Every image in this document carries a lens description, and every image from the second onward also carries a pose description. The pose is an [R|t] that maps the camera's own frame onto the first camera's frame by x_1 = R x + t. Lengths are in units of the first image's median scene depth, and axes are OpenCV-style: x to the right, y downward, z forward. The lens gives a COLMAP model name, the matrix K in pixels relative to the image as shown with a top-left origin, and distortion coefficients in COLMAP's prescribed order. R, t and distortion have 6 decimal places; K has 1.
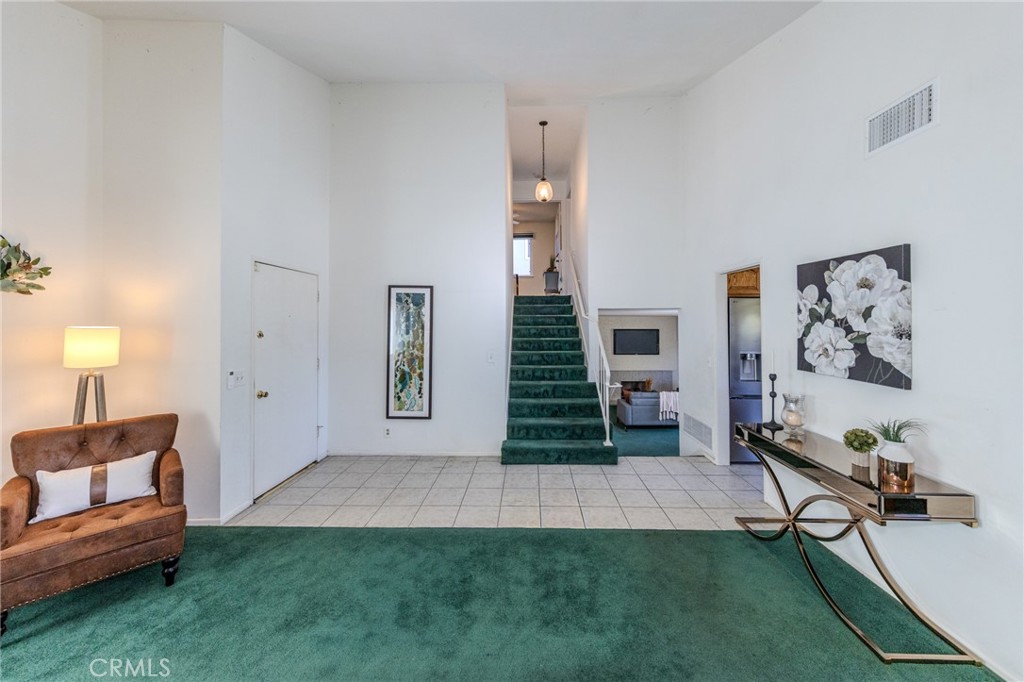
lens RADIAL K [[373.3, 0, 526.5], [0, 373.3, 315.8], [0, 0, 1]] dist [0.003013, 0.000101]
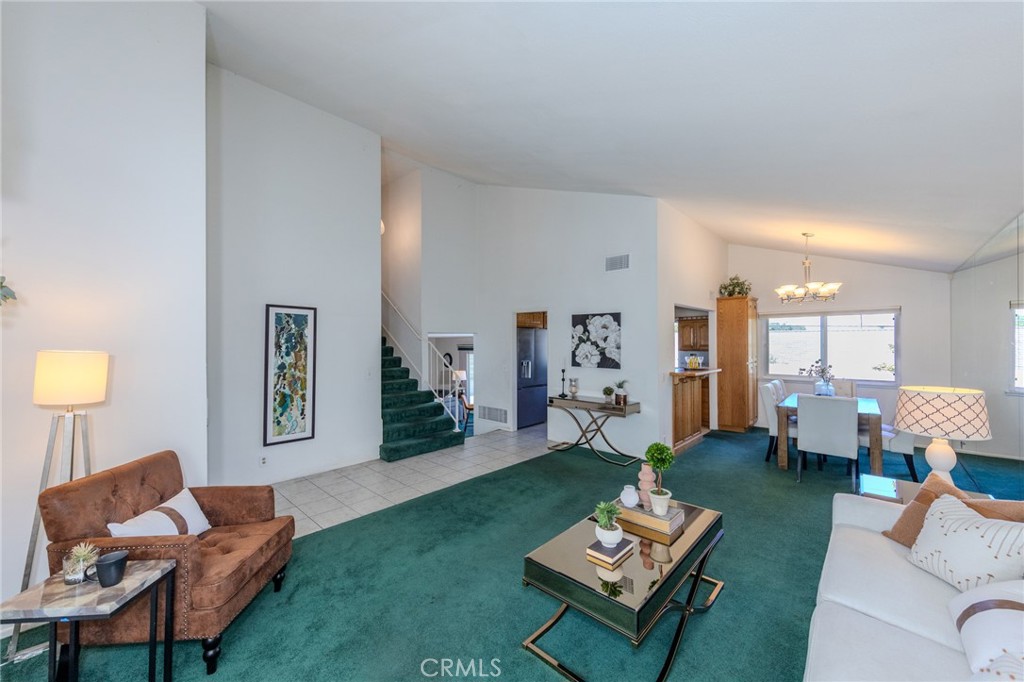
lens RADIAL K [[395.7, 0, 510.5], [0, 395.7, 339.5], [0, 0, 1]] dist [0.010553, -0.000055]
pose [[0.670052, 0.006192, 0.742289, -0.991648], [-0.010356, 0.999946, 0.001007, -0.000538], [-0.742242, -0.008362, 0.670079, -0.174762]]
